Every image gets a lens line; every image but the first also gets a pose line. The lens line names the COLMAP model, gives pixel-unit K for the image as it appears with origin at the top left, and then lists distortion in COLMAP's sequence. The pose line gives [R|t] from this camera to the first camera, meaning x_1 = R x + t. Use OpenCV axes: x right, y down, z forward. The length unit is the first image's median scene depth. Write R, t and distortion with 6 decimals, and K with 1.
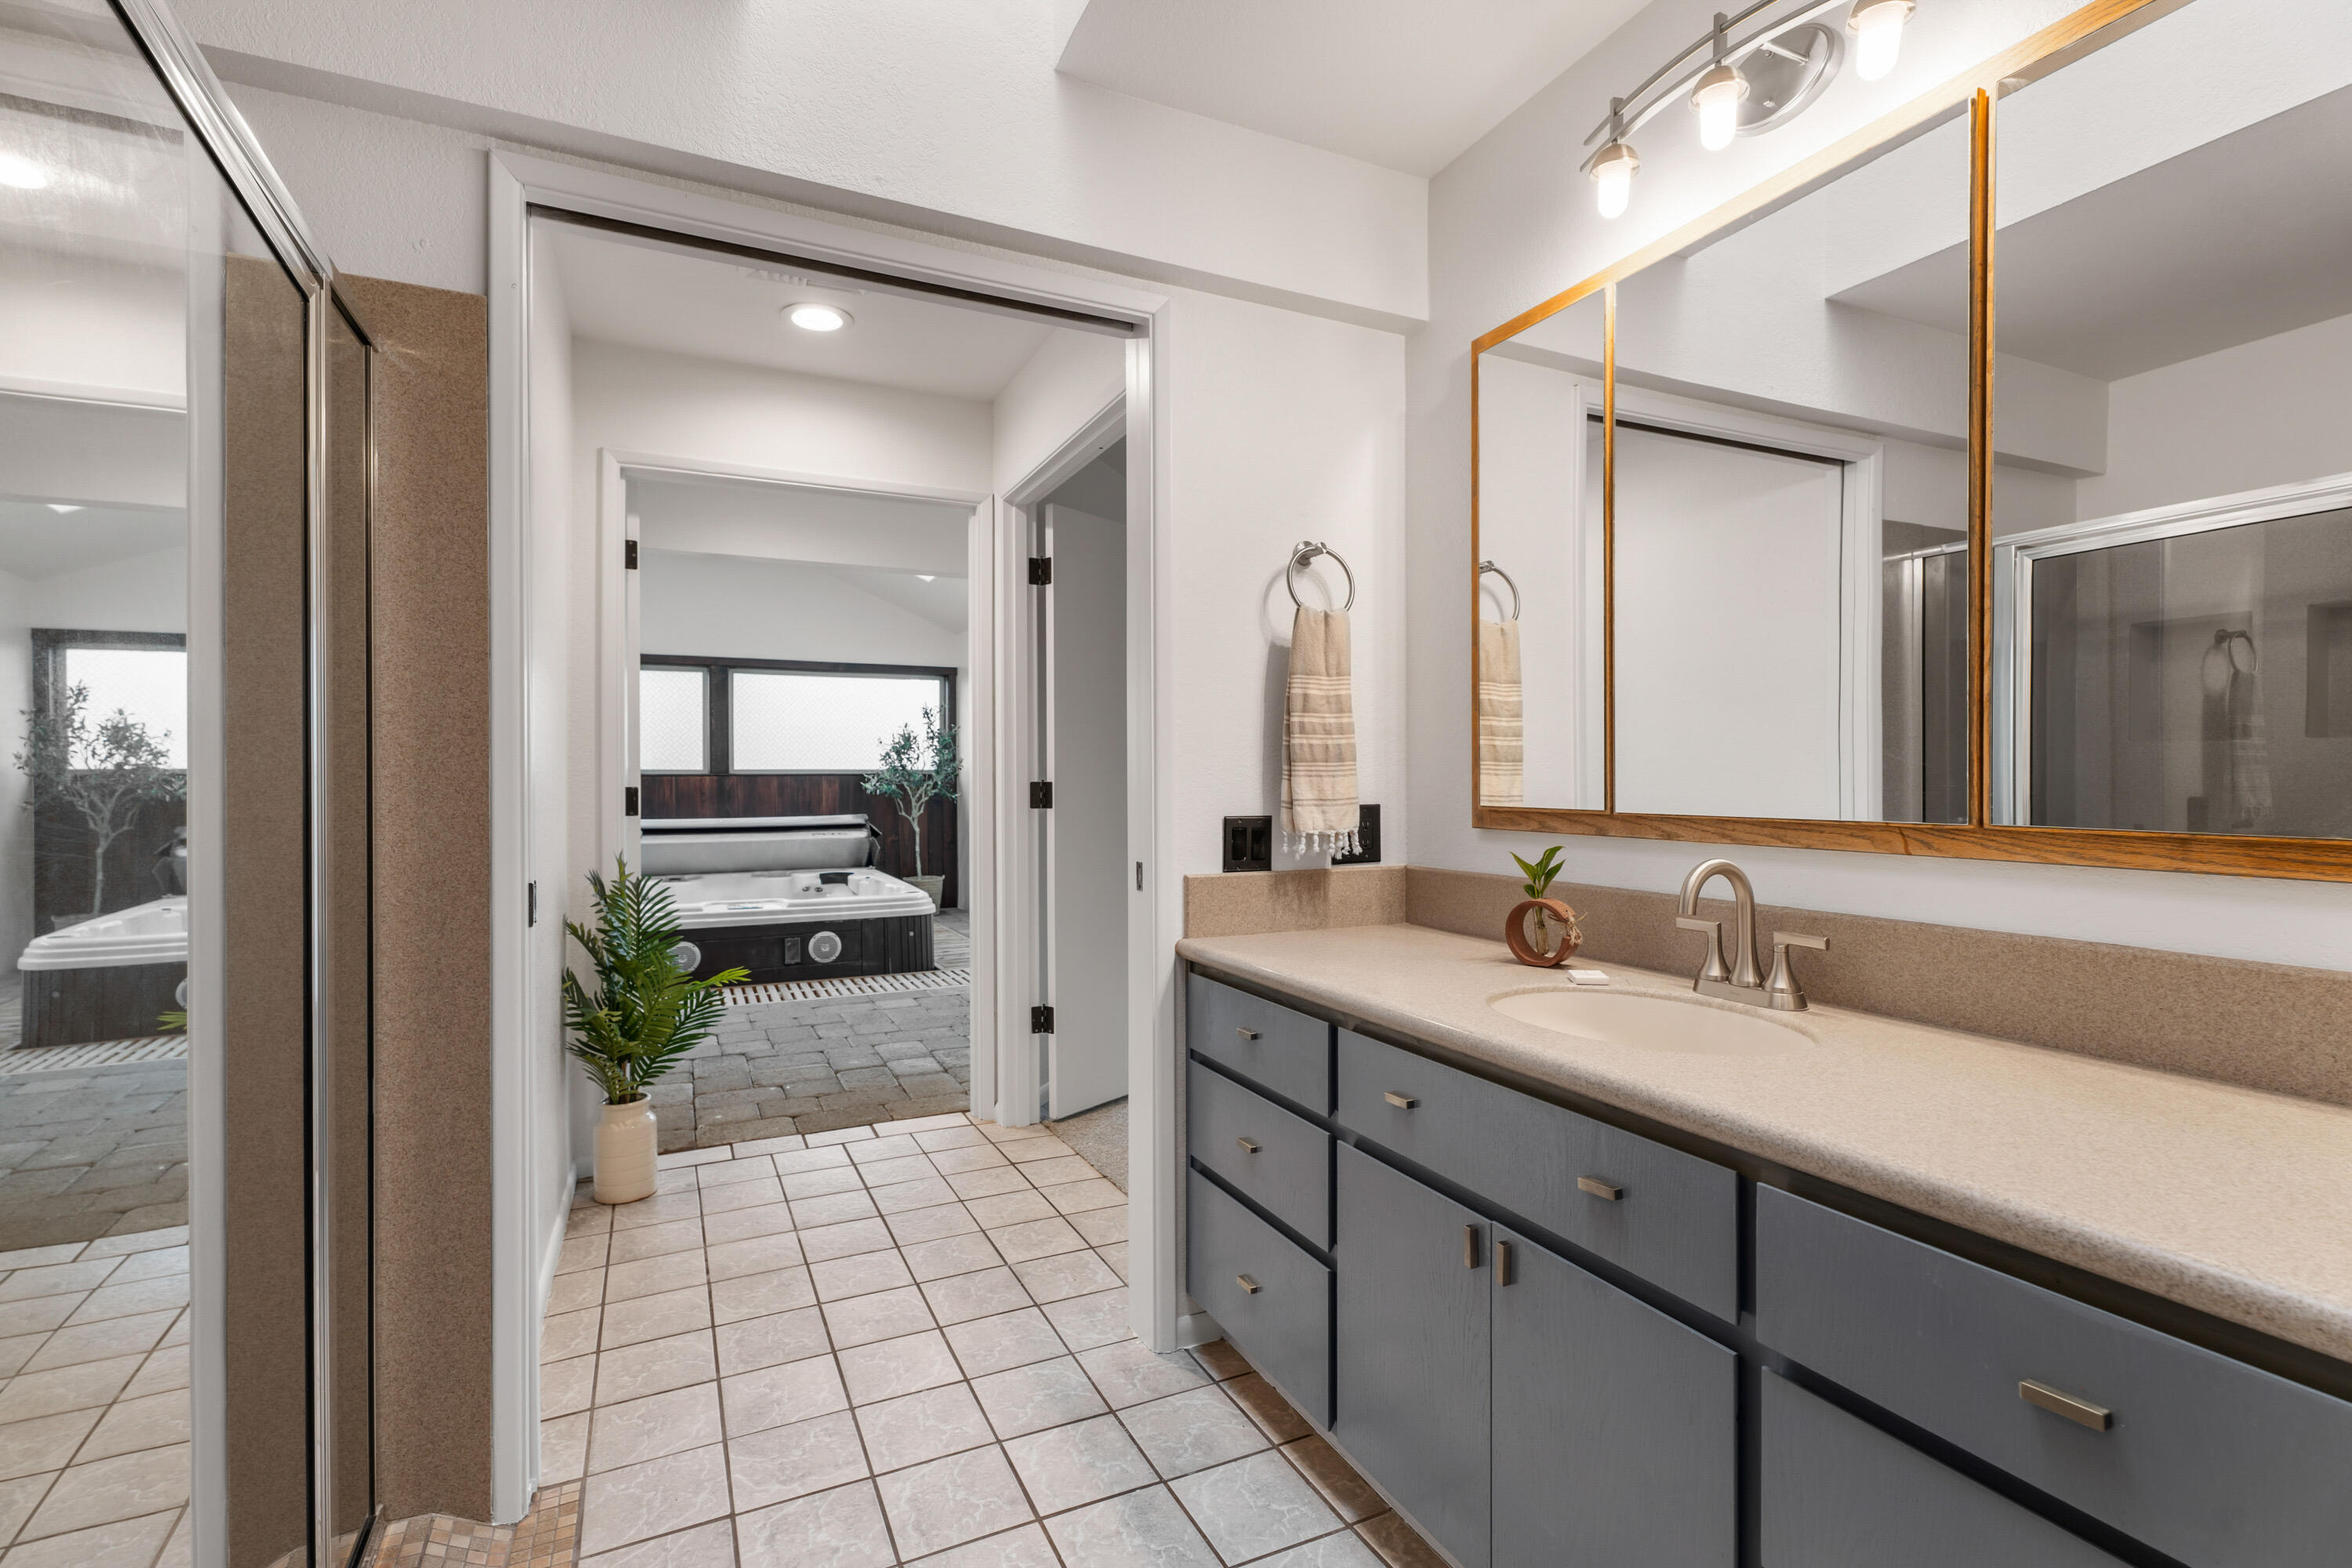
lens RADIAL K [[1079.1, 0, 1159.2], [0, 1079.1, 782.8], [0, 0, 1]] dist [-0.001899, 0.000357]
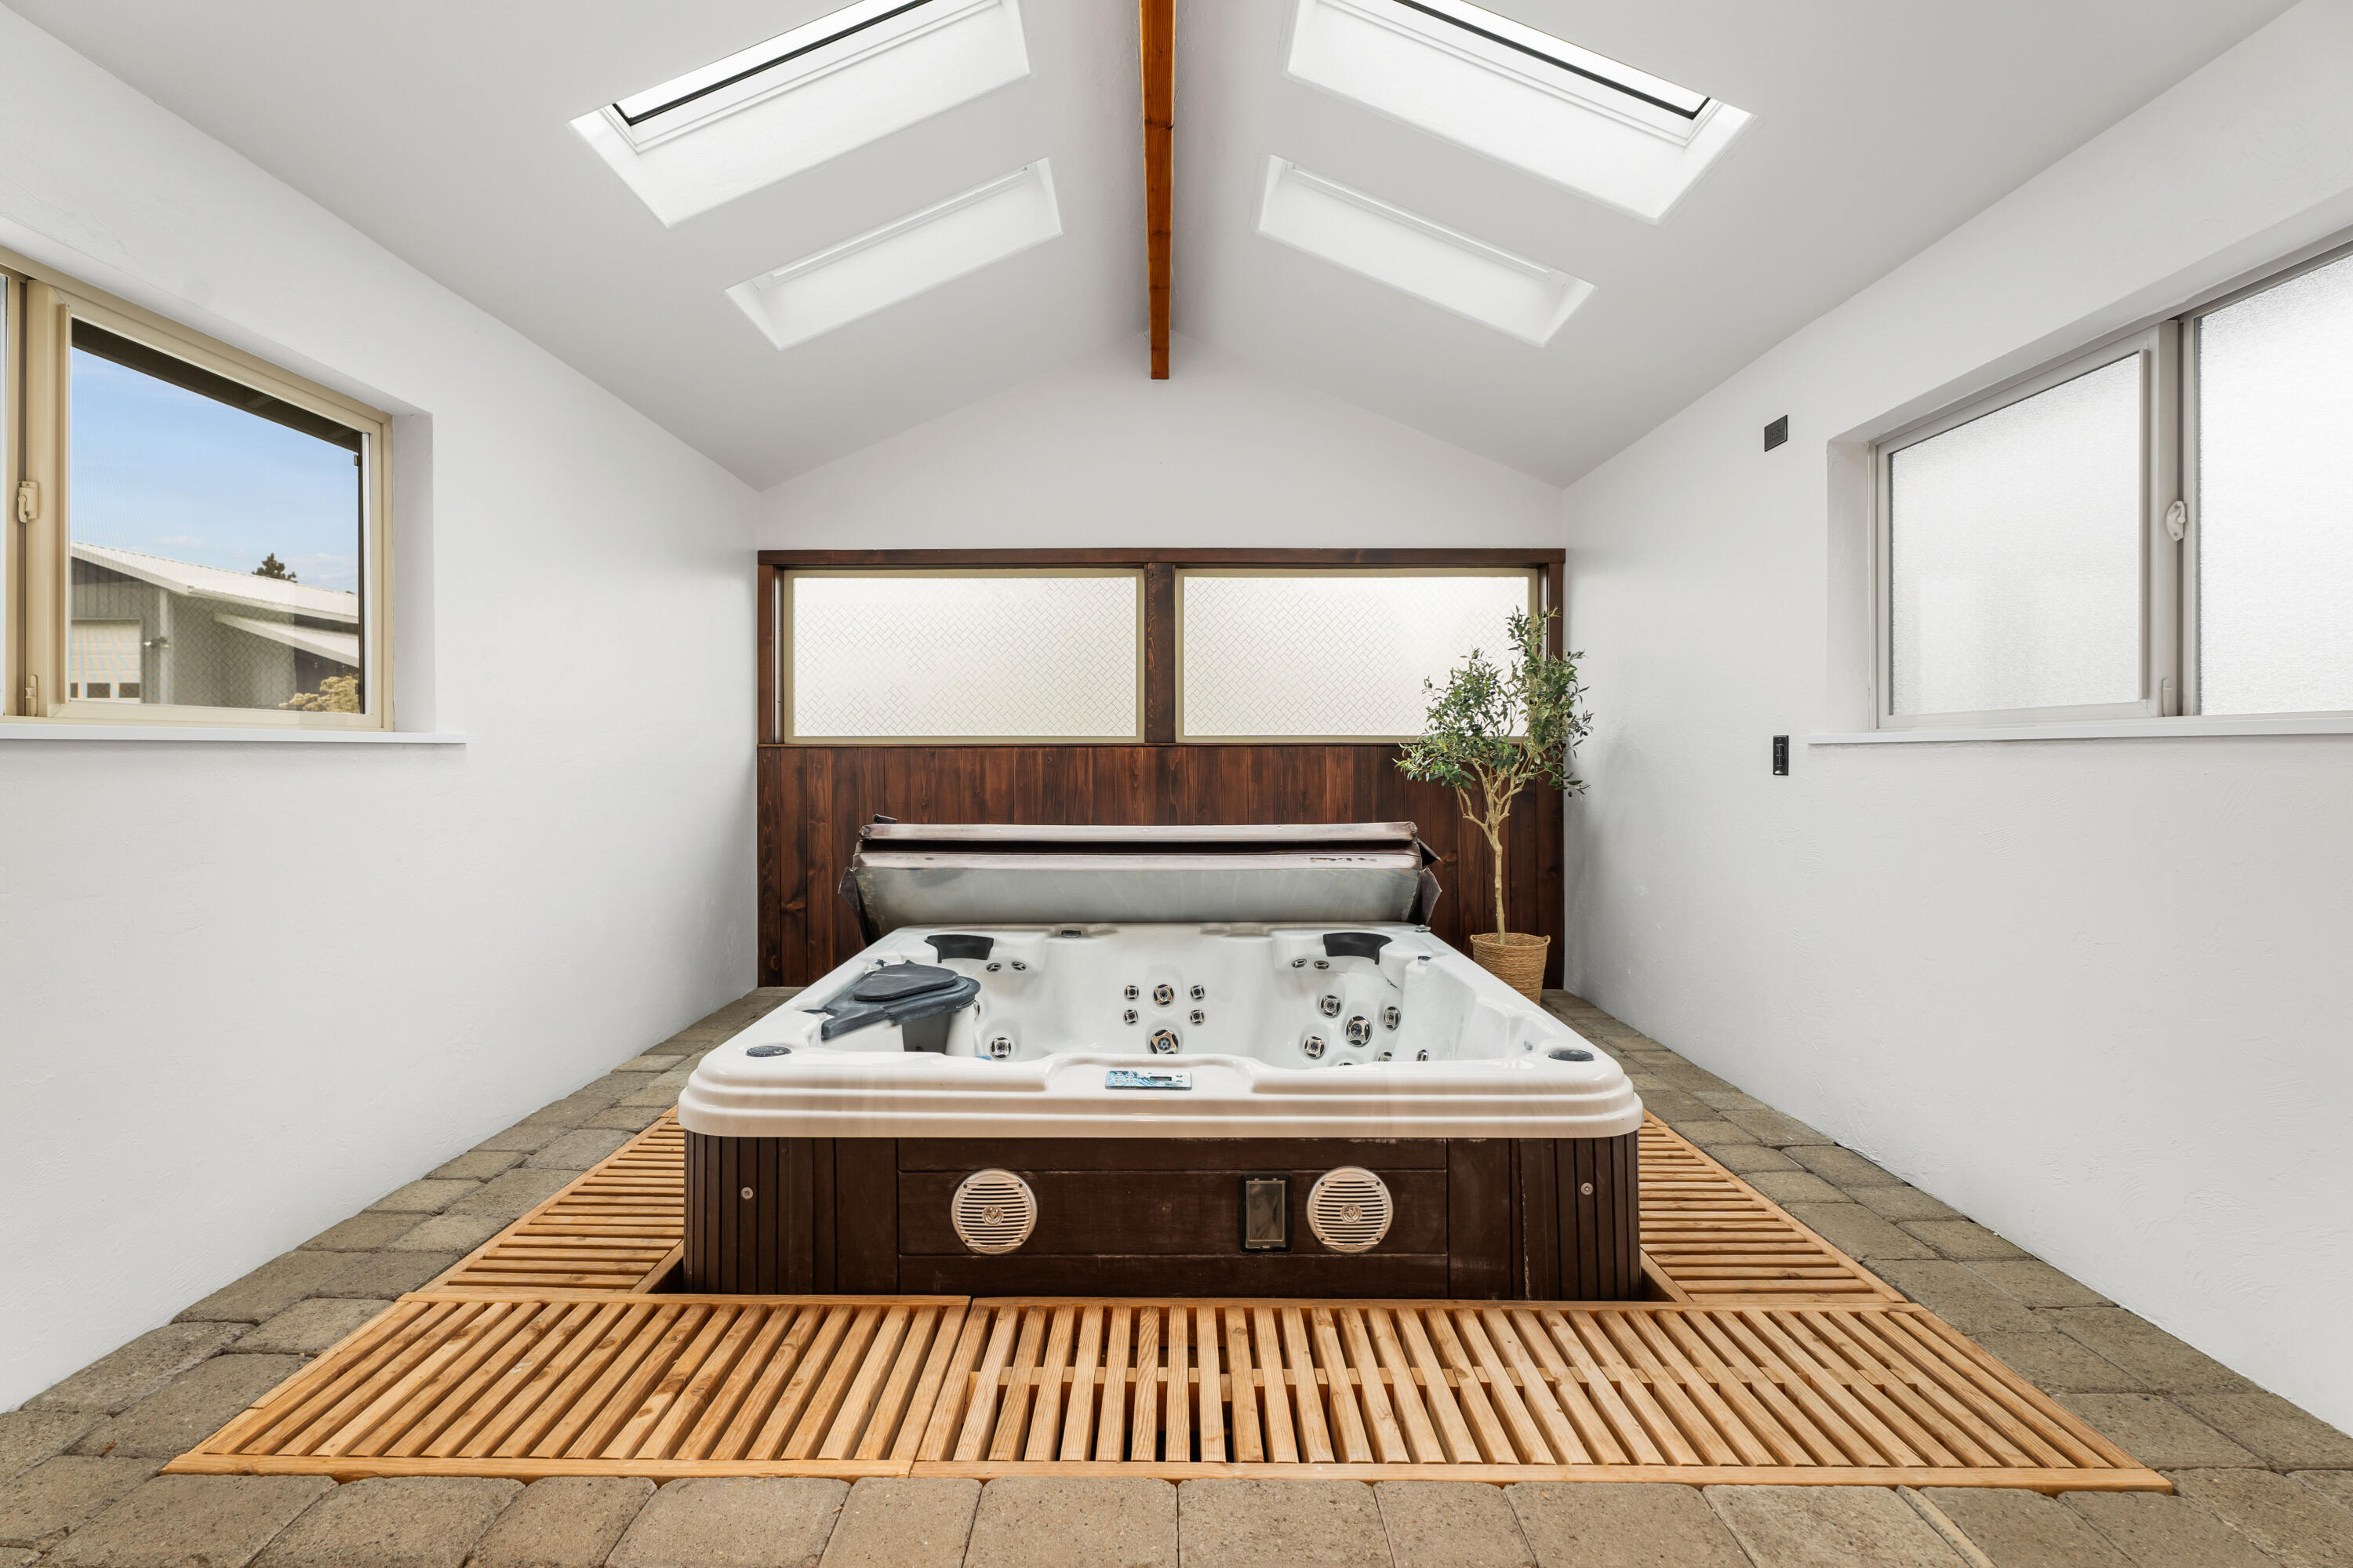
lens RADIAL K [[1079.6, 0, 1159.2], [0, 1079.6, 763.1], [0, 0, 1]] dist [-0.001899, 0.000357]
pose [[0.903295, 0.006480, -0.428970, -0.149679], [-0.004469, 0.999974, 0.005696, -0.000839], [0.428996, -0.003228, 0.903301, 0.453623]]
